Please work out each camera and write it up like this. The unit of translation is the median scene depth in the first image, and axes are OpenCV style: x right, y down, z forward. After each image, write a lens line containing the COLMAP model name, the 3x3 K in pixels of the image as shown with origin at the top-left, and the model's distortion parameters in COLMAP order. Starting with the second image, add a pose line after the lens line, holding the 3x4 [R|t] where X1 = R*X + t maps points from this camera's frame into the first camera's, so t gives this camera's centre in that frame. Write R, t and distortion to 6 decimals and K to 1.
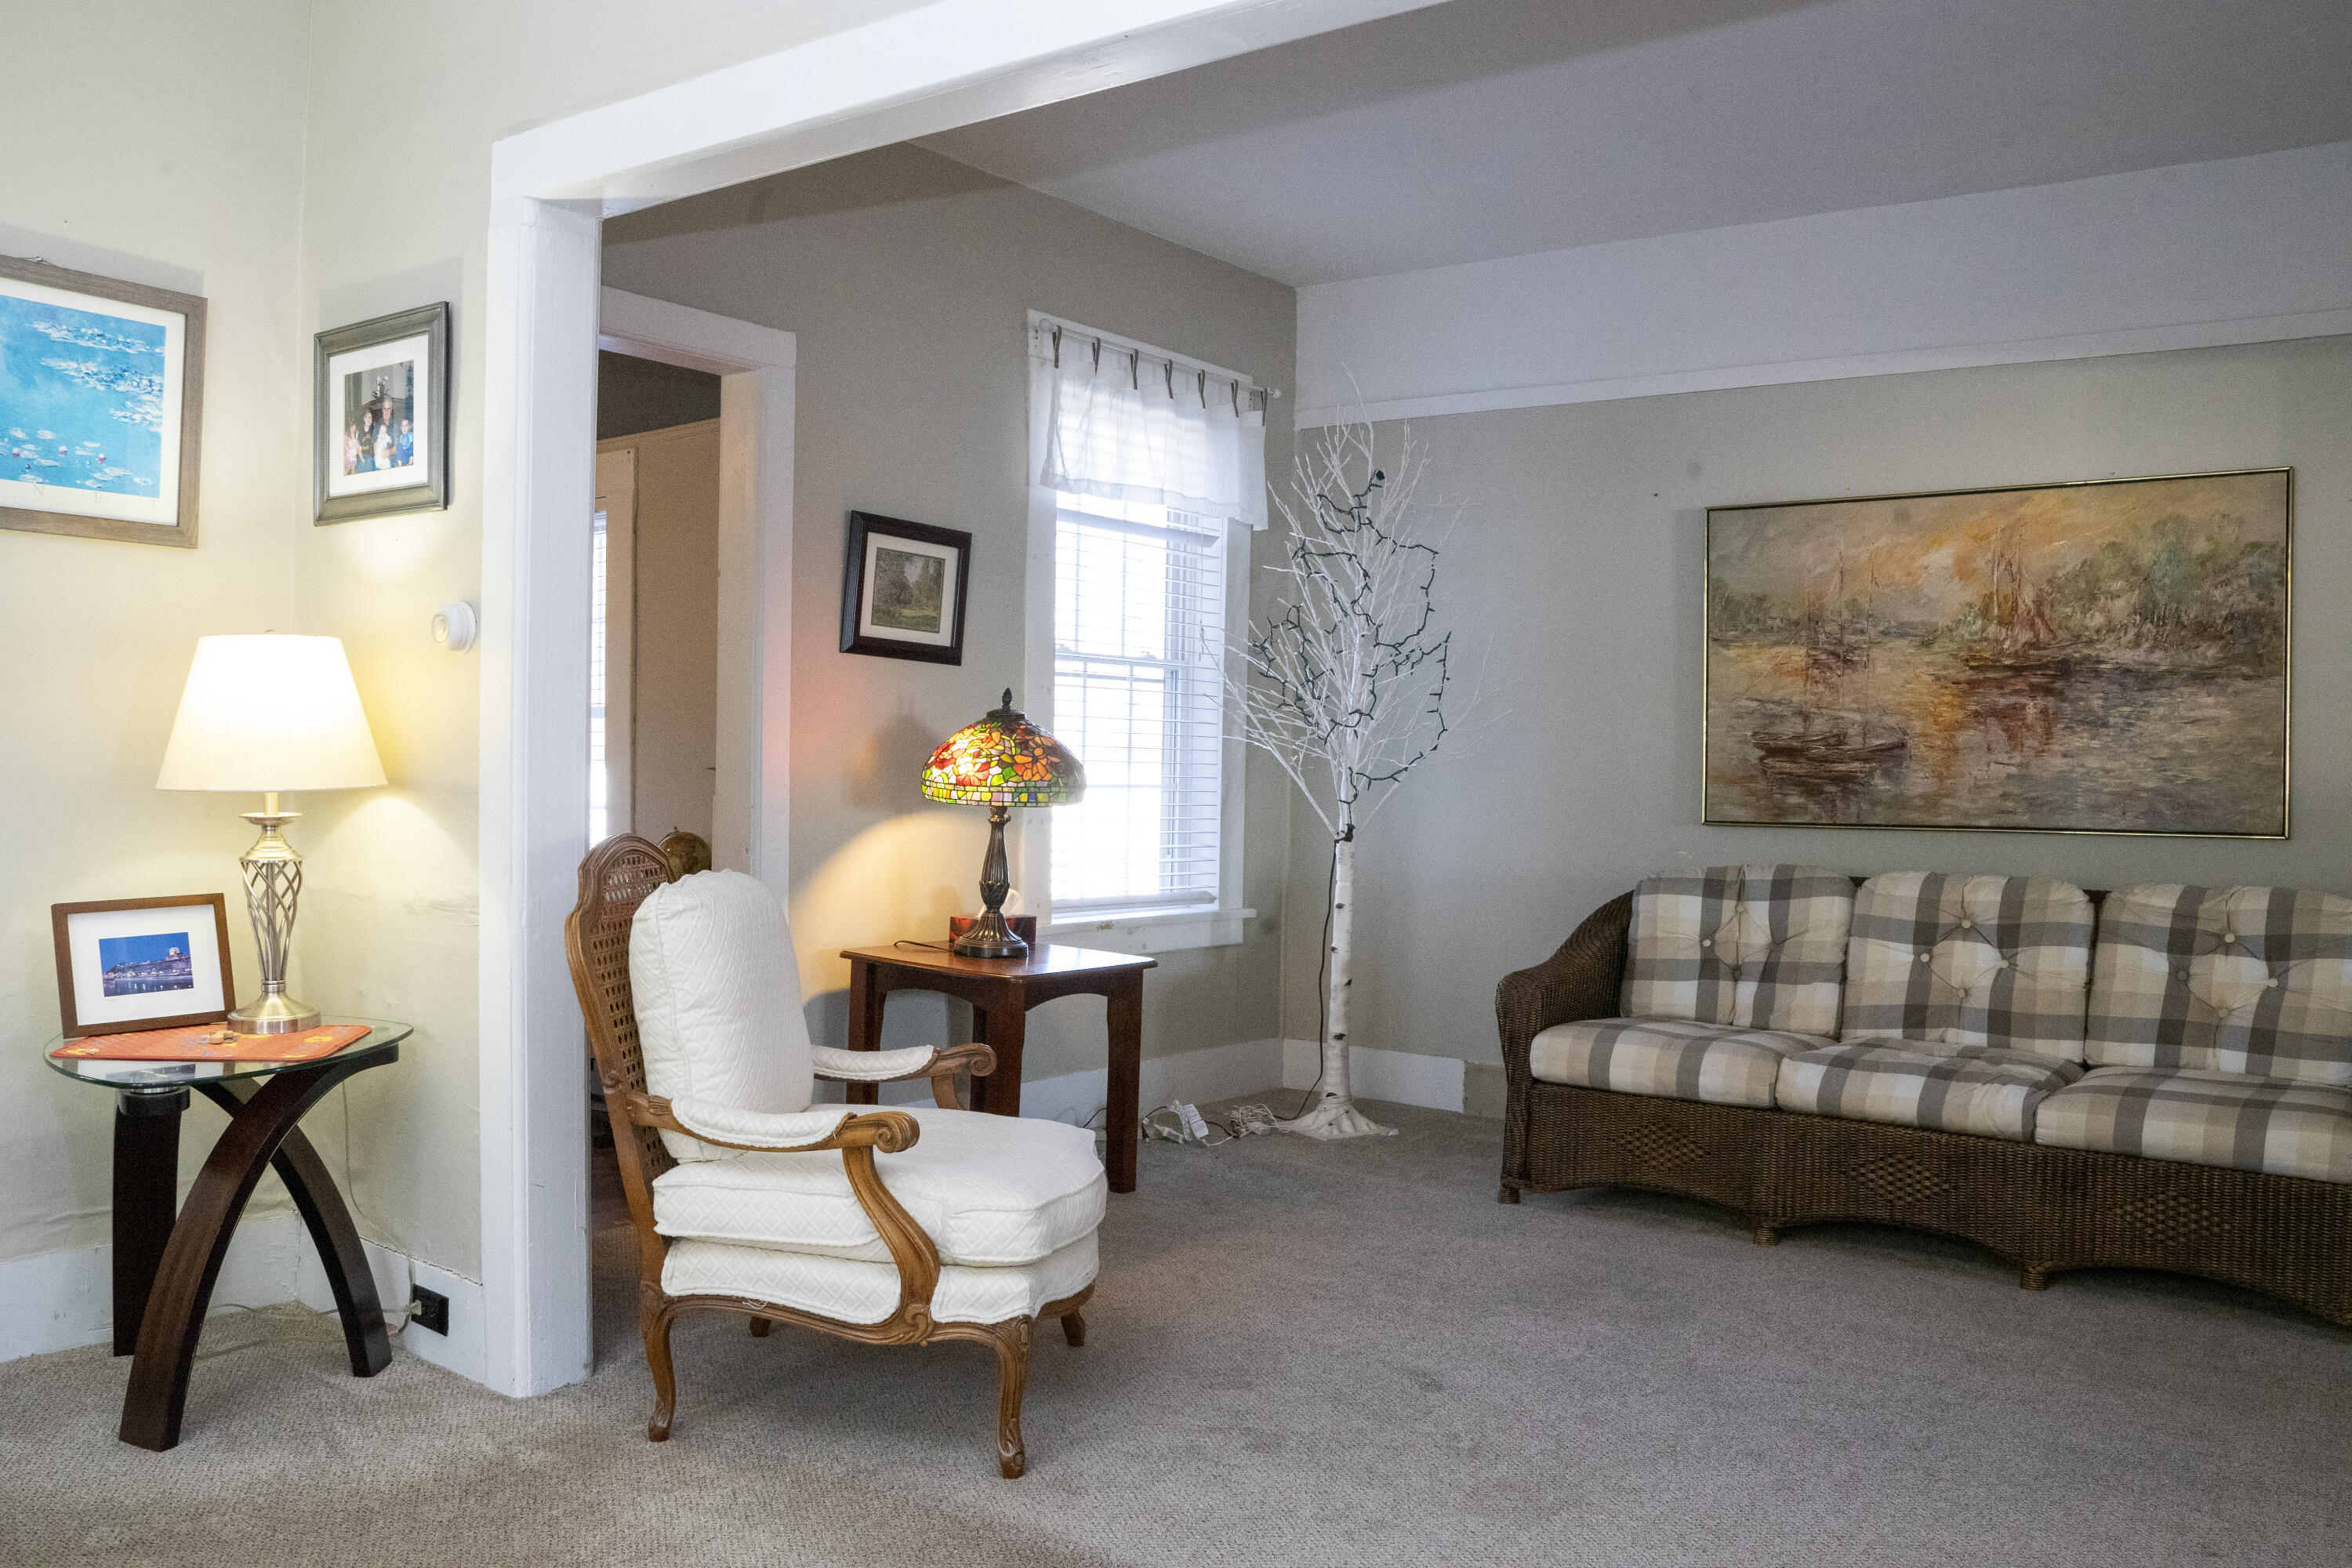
lens RADIAL K [[1881.1, 0, 1169.0], [0, 1881.1, 778.5], [0, 0, 1]] dist [-0.103040, 0.063877]
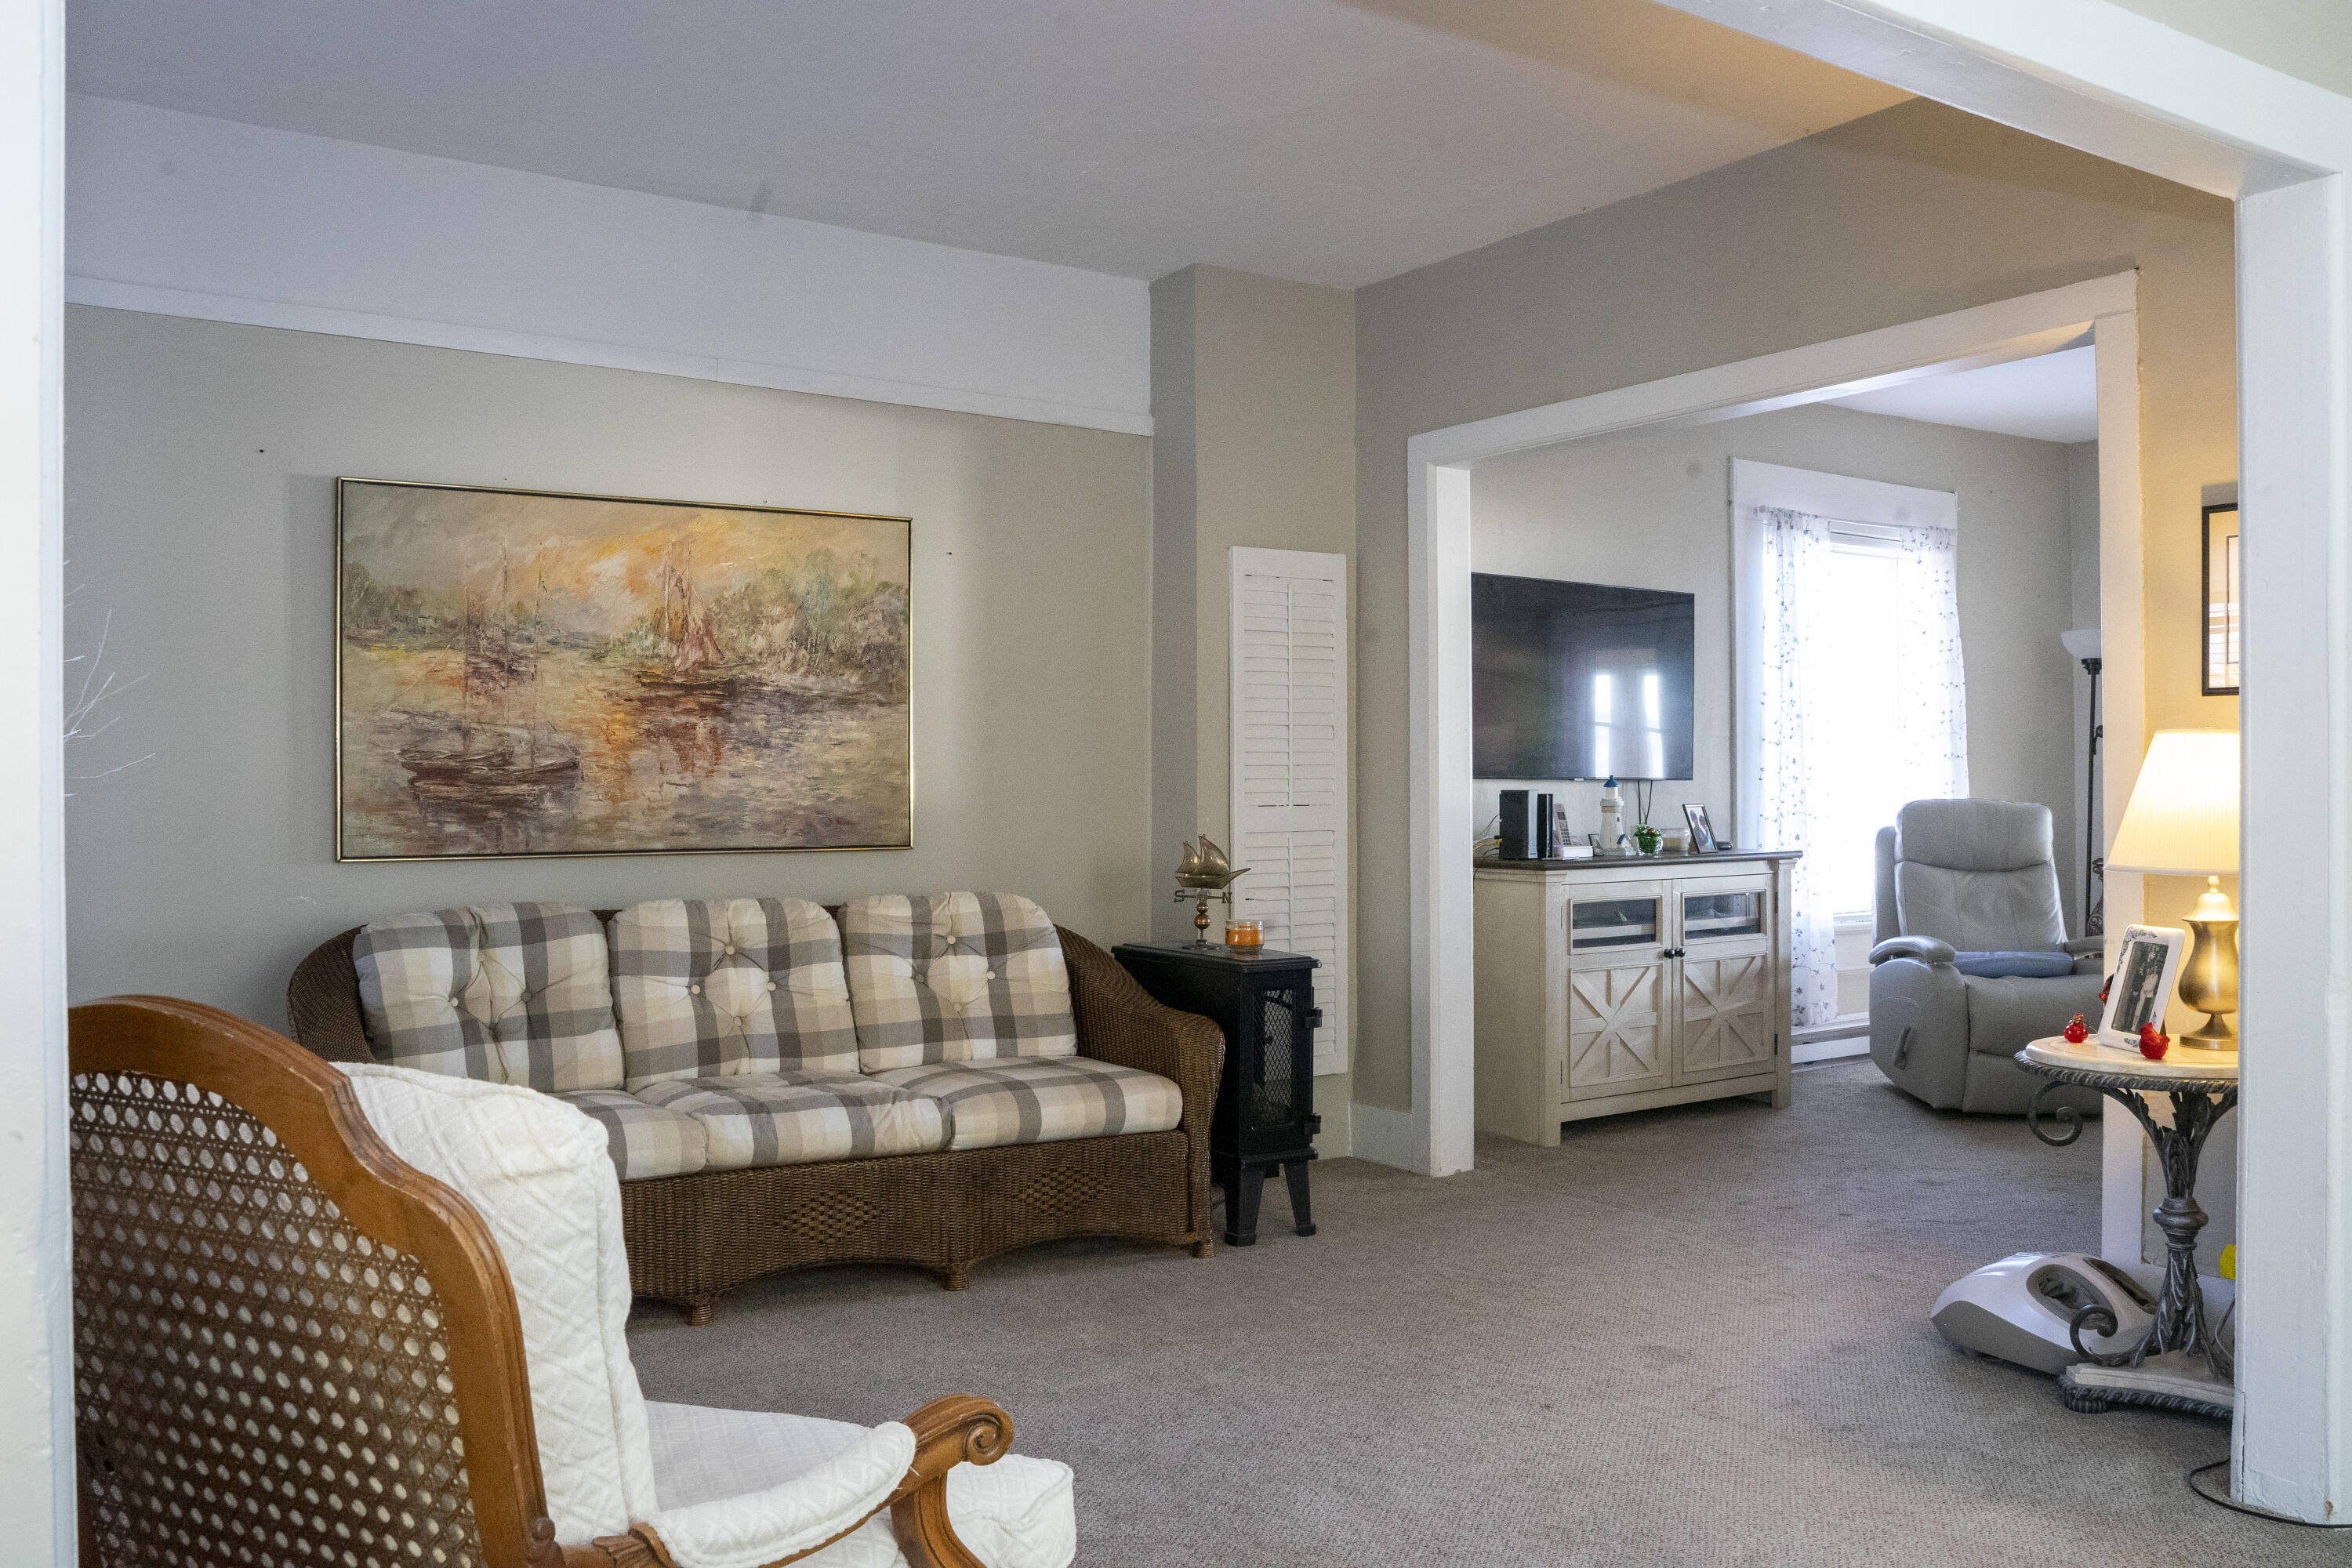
lens RADIAL K [[1881.1, 0, 1166.5], [0, 1881.1, 782.4], [0, 0, 1]] dist [-0.103040, 0.063877]
pose [[0.356541, -0.008950, 0.934237, -0.388284], [0.013460, 0.999900, 0.004442, -0.010248], [-0.934183, 0.010991, 0.356626, 0.417872]]
